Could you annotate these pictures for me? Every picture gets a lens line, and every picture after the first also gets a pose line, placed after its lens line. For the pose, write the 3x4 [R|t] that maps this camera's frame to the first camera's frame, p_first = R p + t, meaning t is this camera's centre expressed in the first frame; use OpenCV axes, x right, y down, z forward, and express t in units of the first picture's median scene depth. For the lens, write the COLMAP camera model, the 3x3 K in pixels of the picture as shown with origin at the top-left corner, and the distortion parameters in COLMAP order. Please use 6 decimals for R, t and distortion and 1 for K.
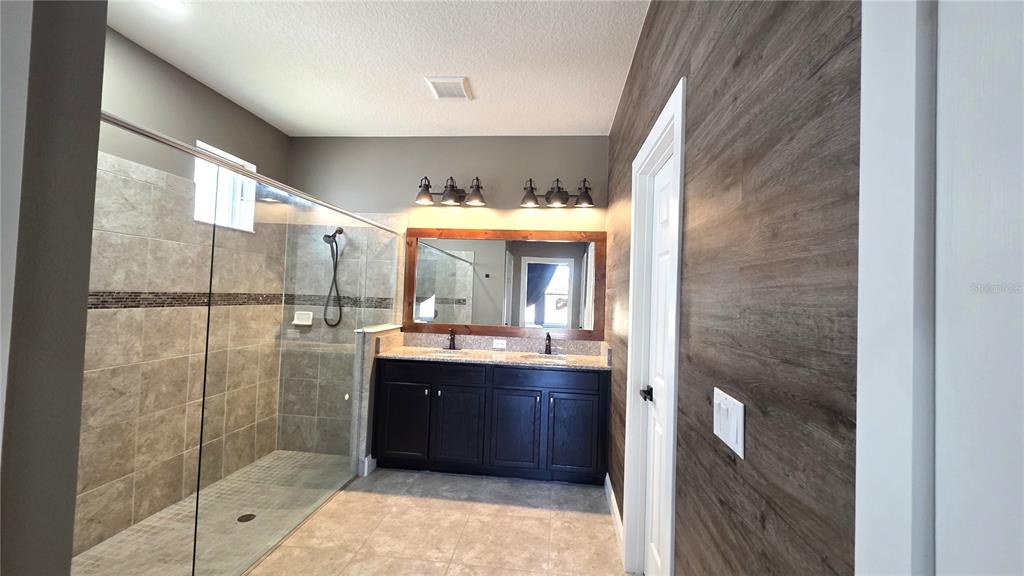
lens RADIAL K [[407.6, 0, 511.2], [0, 407.6, 284.6], [0, 0, 1]] dist [0.003579, -0.000276]
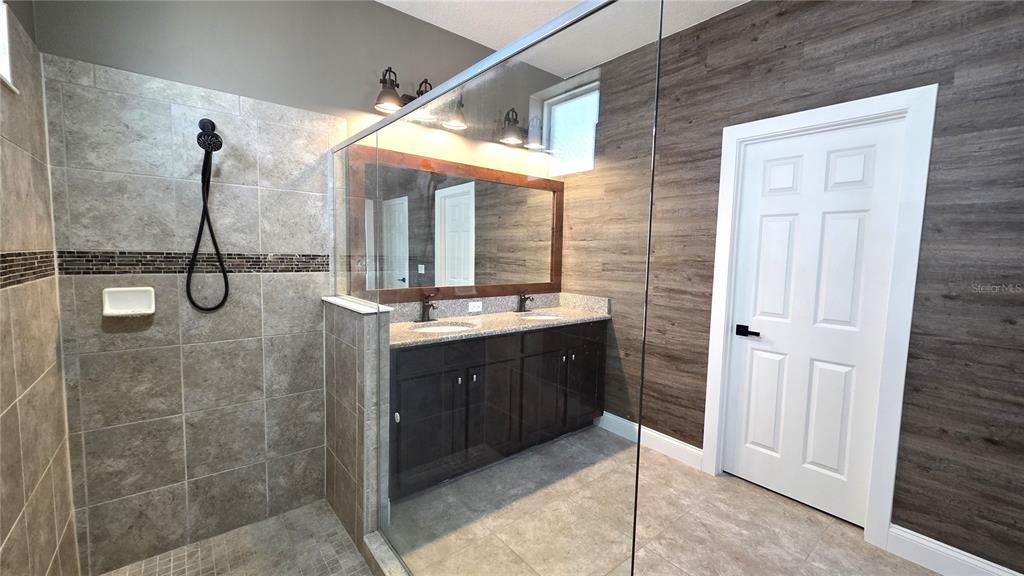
lens RADIAL K [[407.6, 0, 508.3], [0, 407.6, 287.4], [0, 0, 1]] dist [0.003579, -0.000276]
pose [[0.706822, -0.080891, 0.702751, -0.558829], [-0.015981, 0.991361, 0.130186, -0.003476], [-0.707211, -0.103249, 0.699423, 0.370242]]
